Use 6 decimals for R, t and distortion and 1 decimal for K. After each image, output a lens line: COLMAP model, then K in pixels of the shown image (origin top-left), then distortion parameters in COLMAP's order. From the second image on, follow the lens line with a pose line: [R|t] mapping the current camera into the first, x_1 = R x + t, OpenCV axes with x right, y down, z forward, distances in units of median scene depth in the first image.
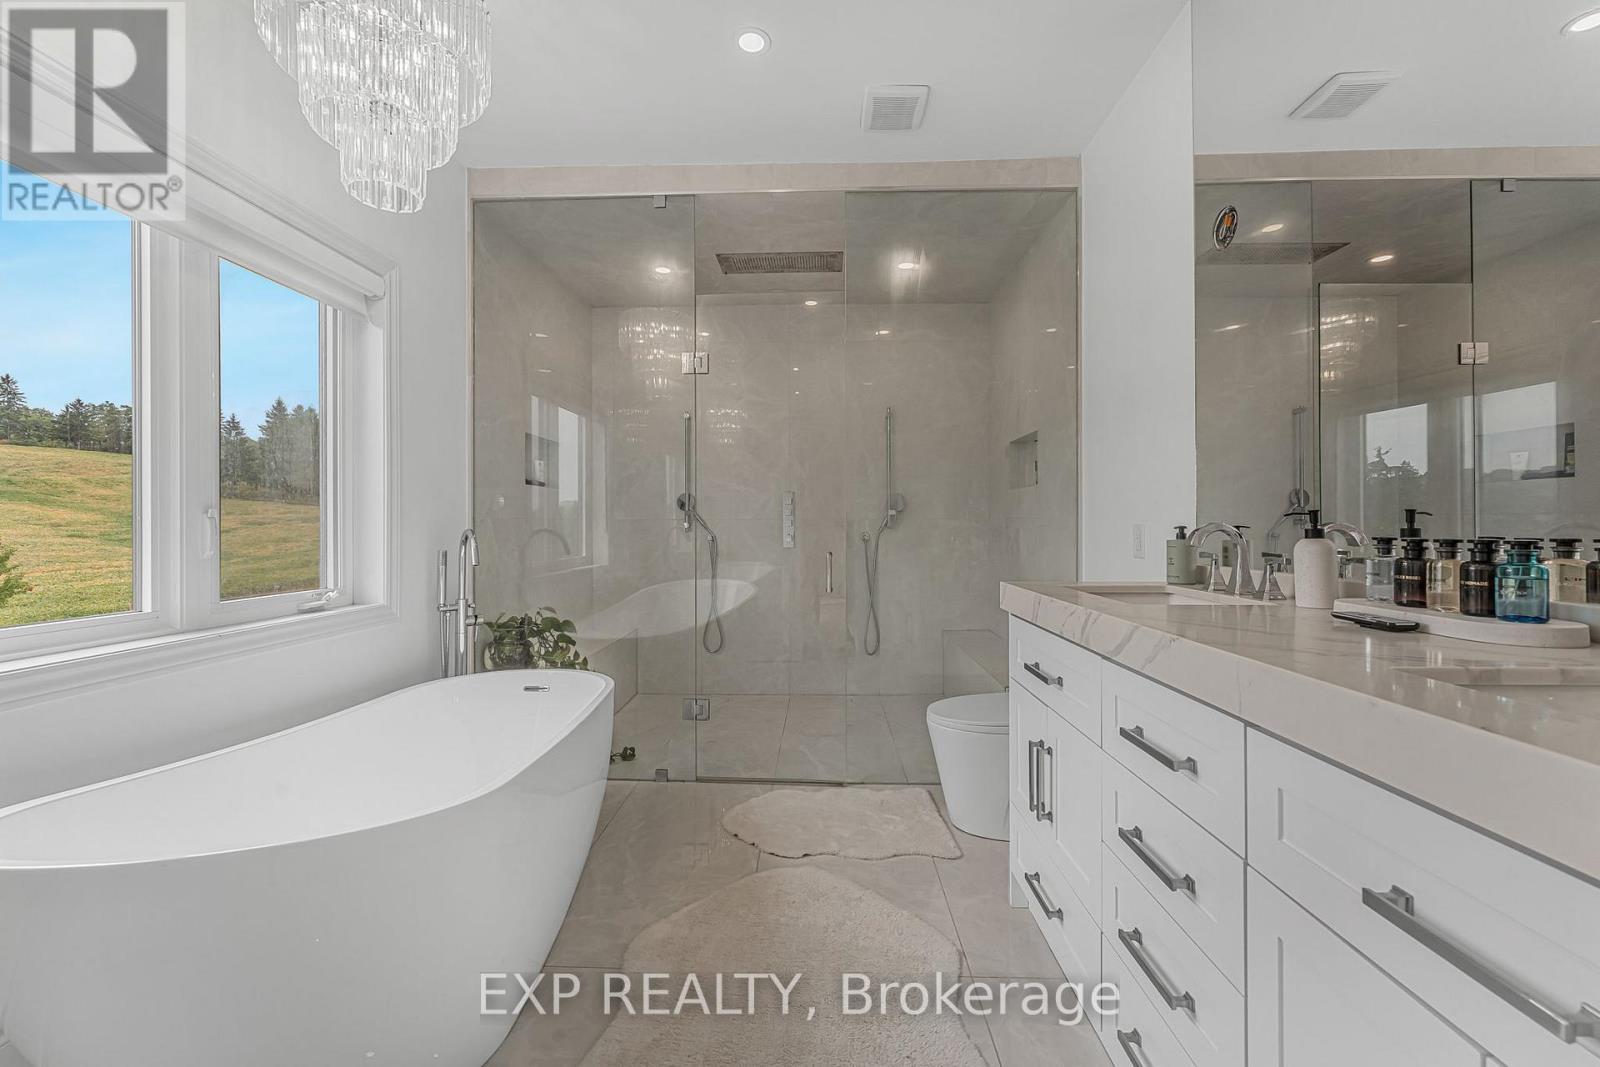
lens RADIAL K [[686.5, 0, 805.1], [0, 686.5, 520.0], [0, 0, 1]] dist [0.000135, 0.000143]
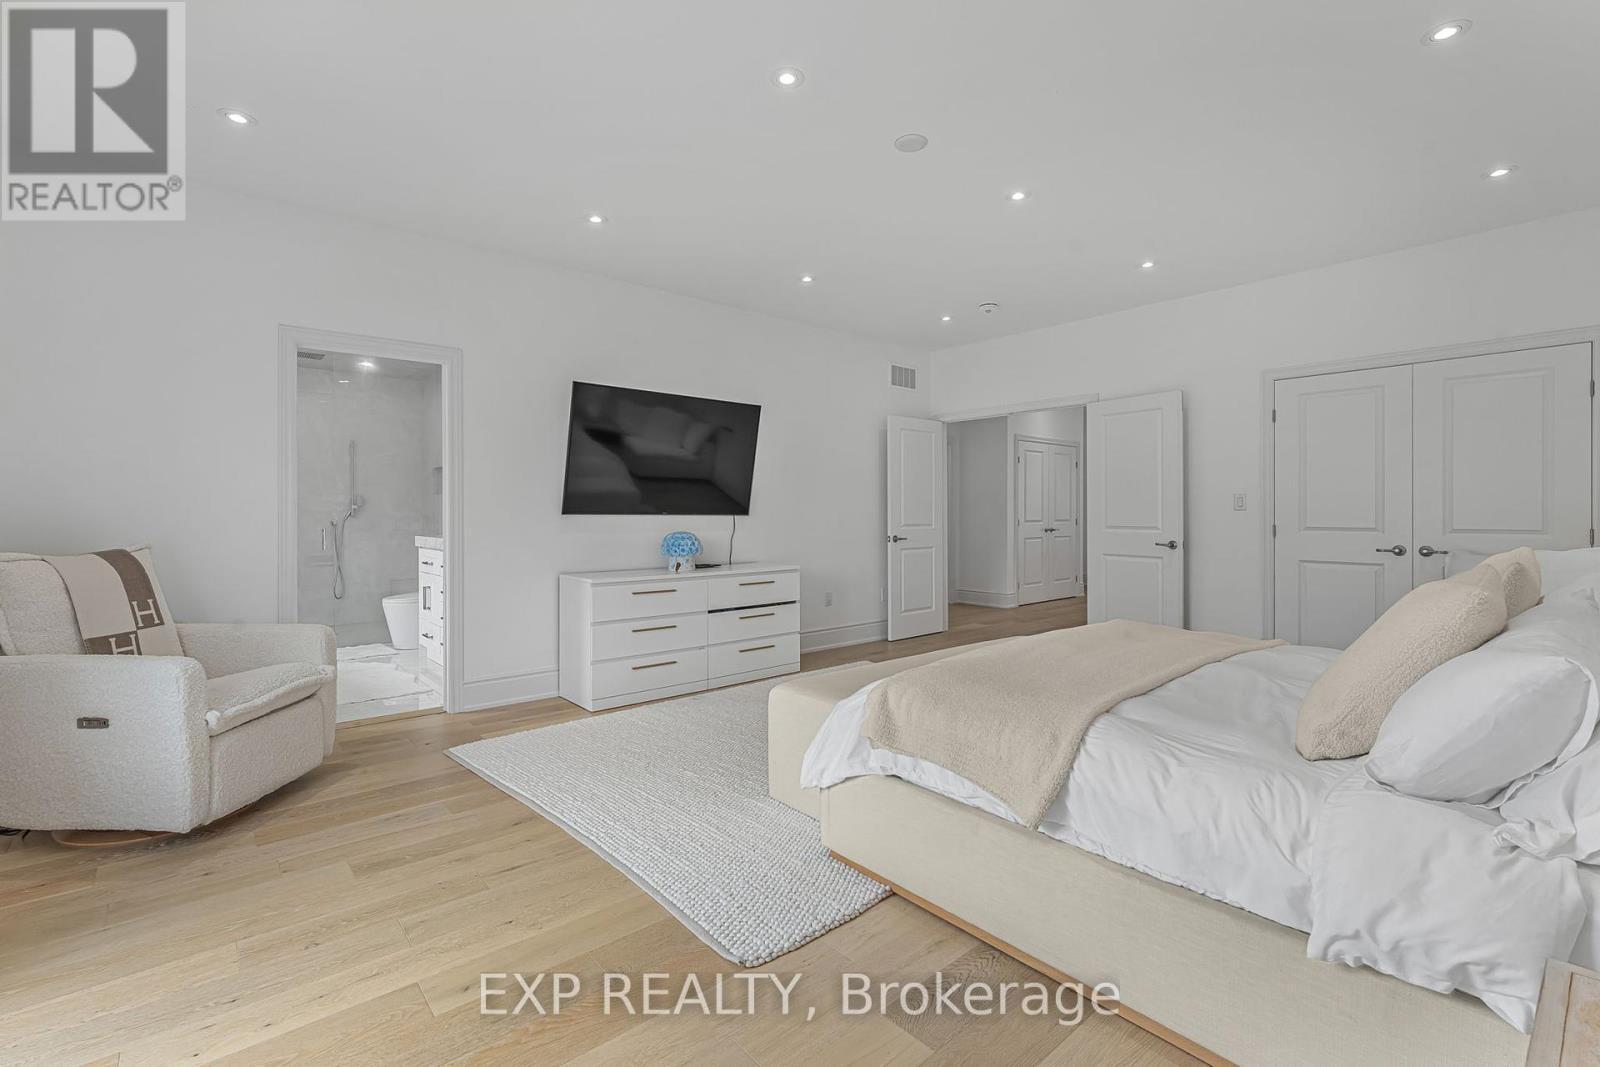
lens RADIAL K [[686.5, 0, 805.1], [0, 686.5, 520.0], [0, 0, 1]] dist [0.000135, 0.000143]
pose [[0.740271, -0.000700, 0.672308, -0.166697], [-0.005829, 0.999955, 0.007459, 0.001192], [-0.672283, -0.009441, 0.740234, -0.856898]]
